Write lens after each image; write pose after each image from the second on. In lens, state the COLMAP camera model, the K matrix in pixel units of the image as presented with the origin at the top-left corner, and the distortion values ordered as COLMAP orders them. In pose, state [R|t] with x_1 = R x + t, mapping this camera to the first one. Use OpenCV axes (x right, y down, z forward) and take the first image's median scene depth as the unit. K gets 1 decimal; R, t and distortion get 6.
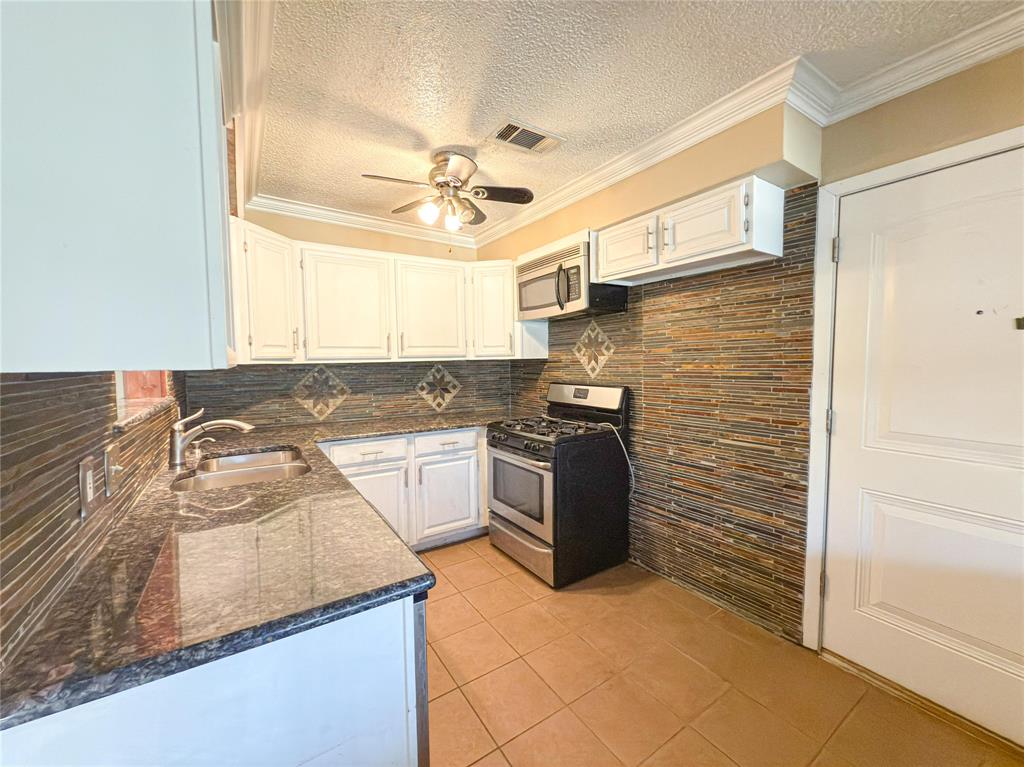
lens RADIAL K [[406.1, 0, 511.4], [0, 406.1, 382.7], [0, 0, 1]] dist [-0.000319, 0.000093]
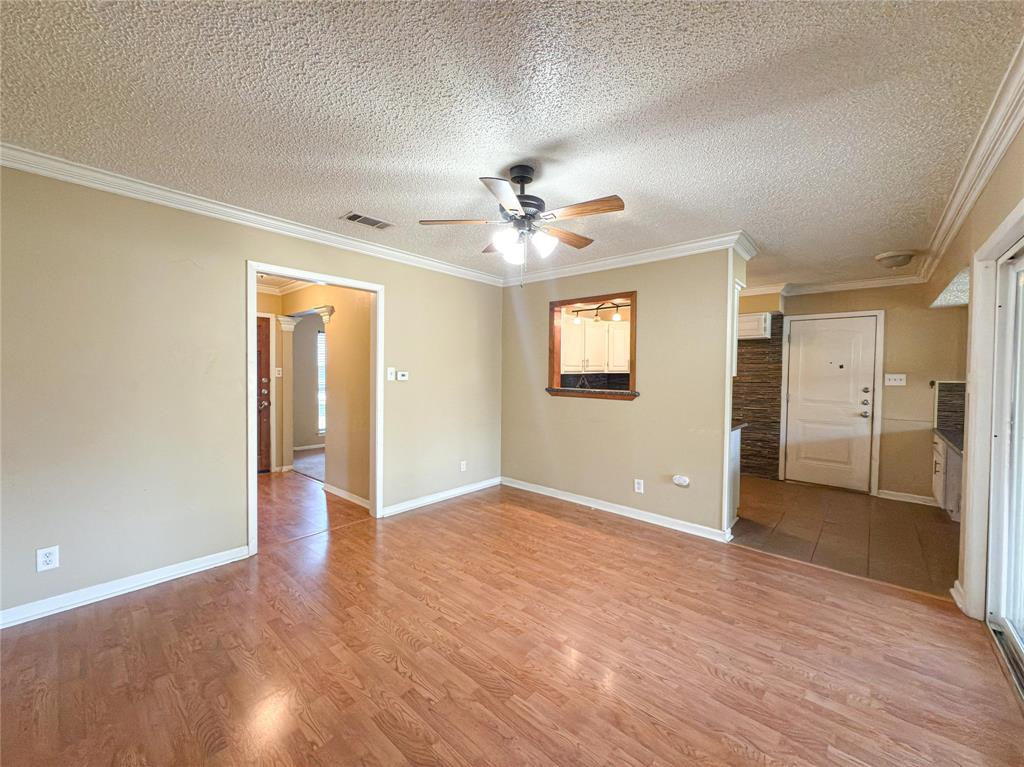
lens RADIAL K [[406.2, 0, 512.0], [0, 406.2, 384.3], [0, 0, 1]] dist [-0.000394, 0.000042]
pose [[0.966934, 0.010200, 0.254821, -1.268502], [-0.003760, 0.999661, -0.025749, 0.057057], [-0.254998, 0.023939, 0.966645, -0.885821]]
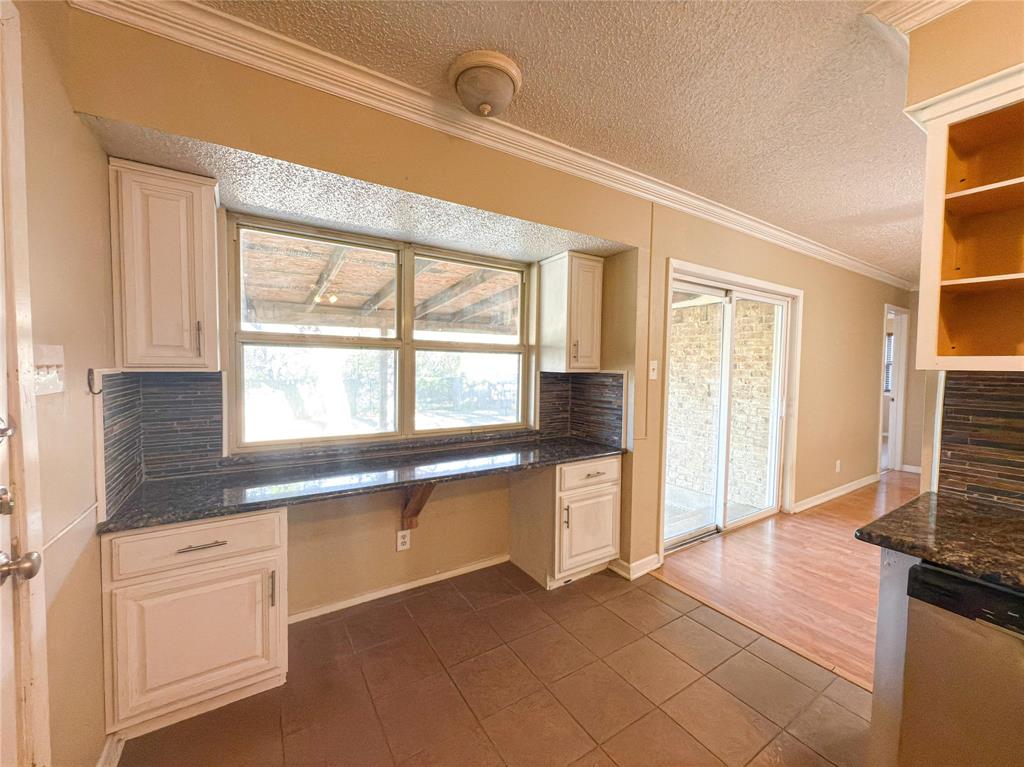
lens RADIAL K [[406.1, 0, 511.4], [0, 406.1, 382.7], [0, 0, 1]] dist [-0.000319, 0.000093]
pose [[-0.999590, -0.007289, 0.027678, 0.295627], [-0.004558, 0.995229, 0.097459, -0.039364], [-0.028257, 0.097293, -0.994855, 0.760344]]
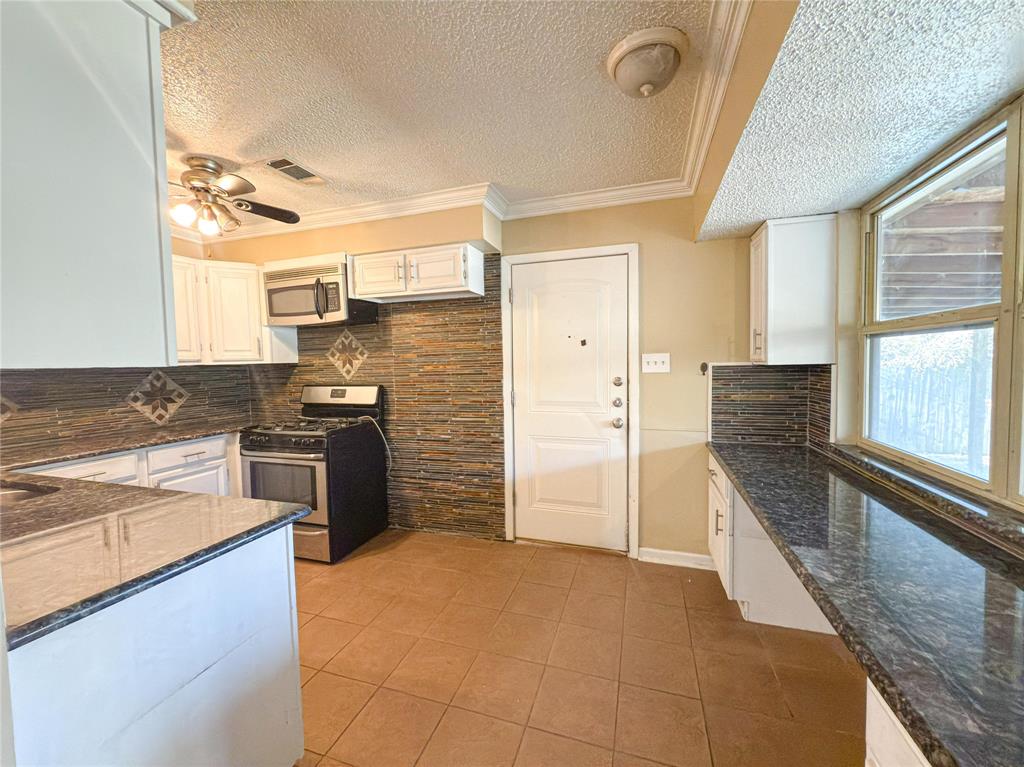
lens RADIAL K [[406.1, 0, 511.4], [0, 406.1, 382.7], [0, 0, 1]] dist [-0.000319, 0.000093]
pose [[0.782908, -0.037350, 0.621016, -0.171245], [0.045710, 0.998952, 0.002455, 0.018076], [-0.620457, 0.026464, 0.783794, -0.205717]]
